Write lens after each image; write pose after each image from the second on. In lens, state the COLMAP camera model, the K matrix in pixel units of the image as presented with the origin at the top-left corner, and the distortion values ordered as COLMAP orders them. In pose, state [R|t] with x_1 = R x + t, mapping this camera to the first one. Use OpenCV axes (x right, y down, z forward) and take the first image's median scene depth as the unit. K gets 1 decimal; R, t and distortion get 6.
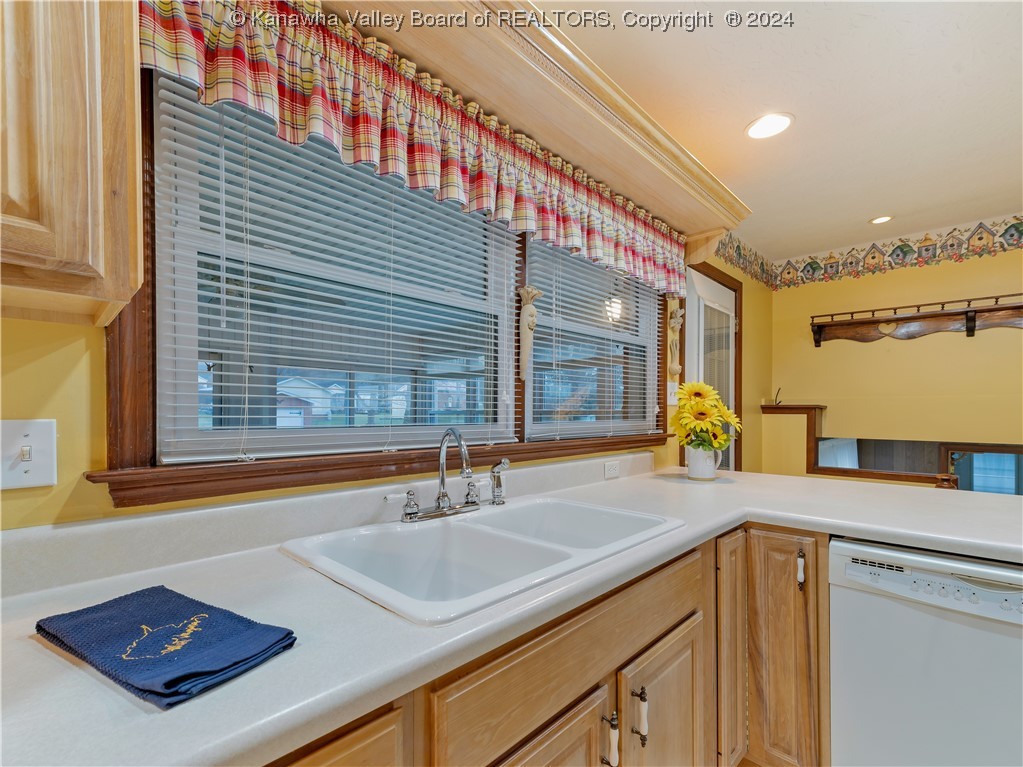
lens RADIAL K [[455.8, 0, 518.4], [0, 455.8, 413.5], [0, 0, 1]] dist [0.012737, 0.000938]
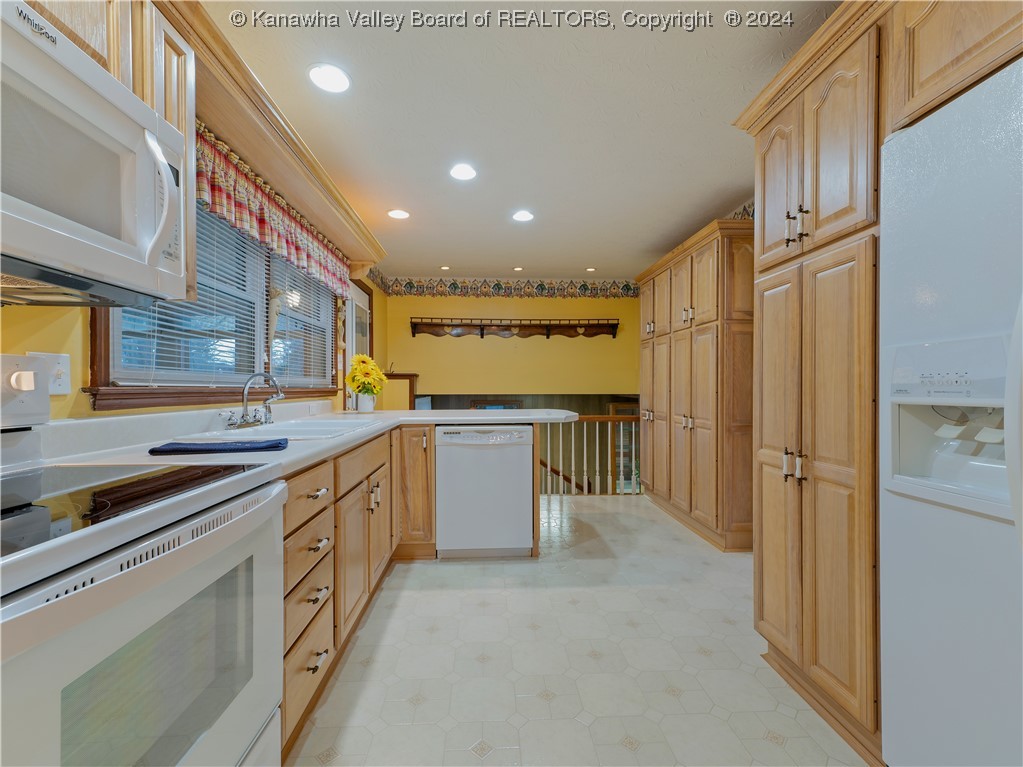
lens RADIAL K [[455.8, 0, 514.4], [0, 455.8, 388.1], [0, 0, 1]] dist [0.012737, 0.000938]
pose [[0.670493, -0.004427, 0.741903, -0.492043], [0.008166, 0.999966, -0.001412, 0.062339], [-0.741871, 0.007005, 0.670506, -0.539210]]
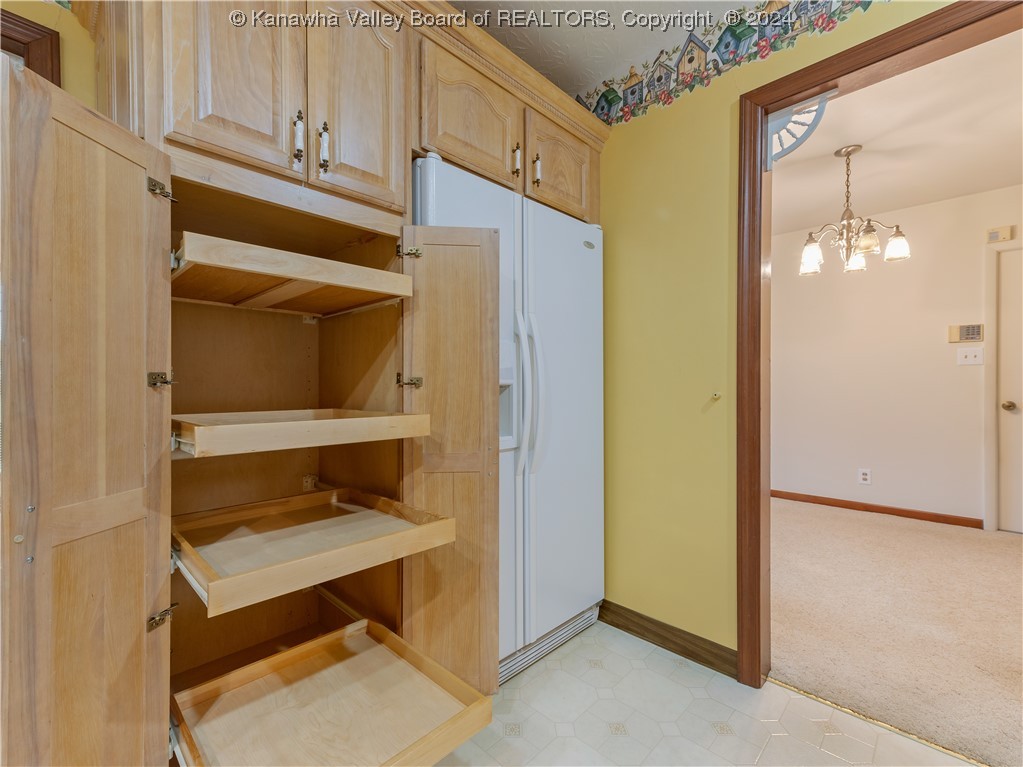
lens RADIAL K [[455.8, 0, 508.9], [0, 455.8, 386.2], [0, 0, 1]] dist [0.012737, 0.000938]
pose [[-0.999997, -0.001769, 0.001578, 0.210739], [-0.001760, 0.999983, 0.005614, 0.084398], [-0.001588, 0.005611, -0.999983, 0.234478]]
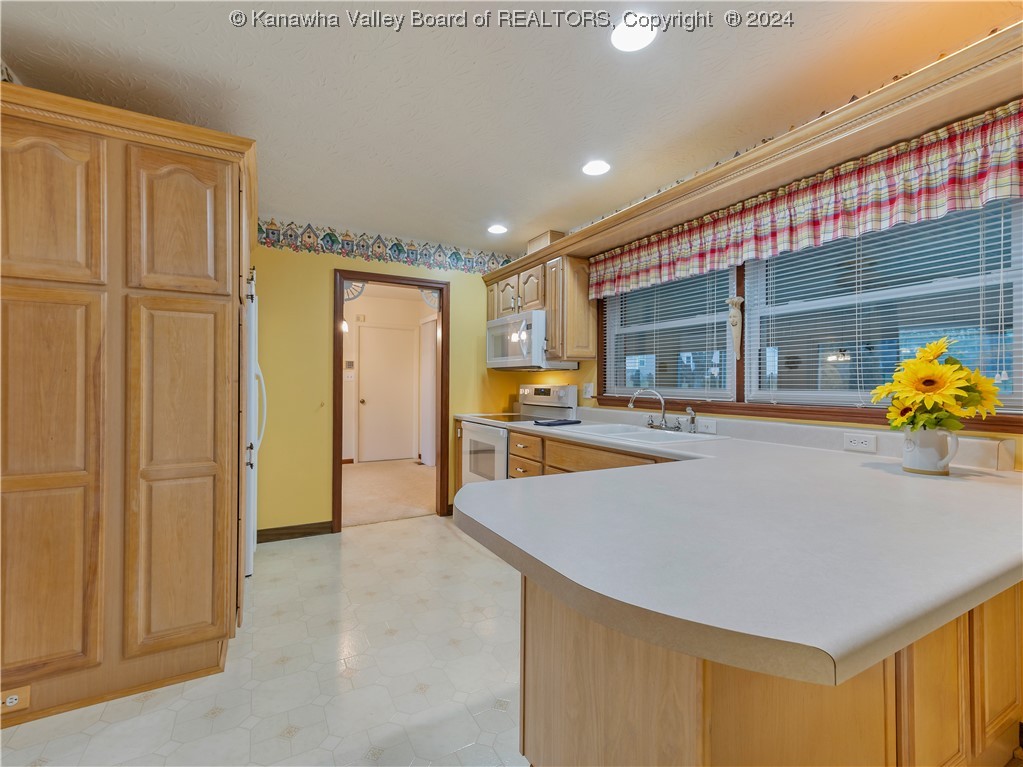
lens RADIAL K [[455.8, 0, 514.7], [0, 455.8, 379.9], [0, 0, 1]] dist [0.012737, 0.000938]
pose [[-0.279460, -0.008709, -0.960118, 1.403828], [-0.010560, 0.999926, -0.005996, 0.006861], [0.960099, 0.008463, -0.279531, 0.623981]]
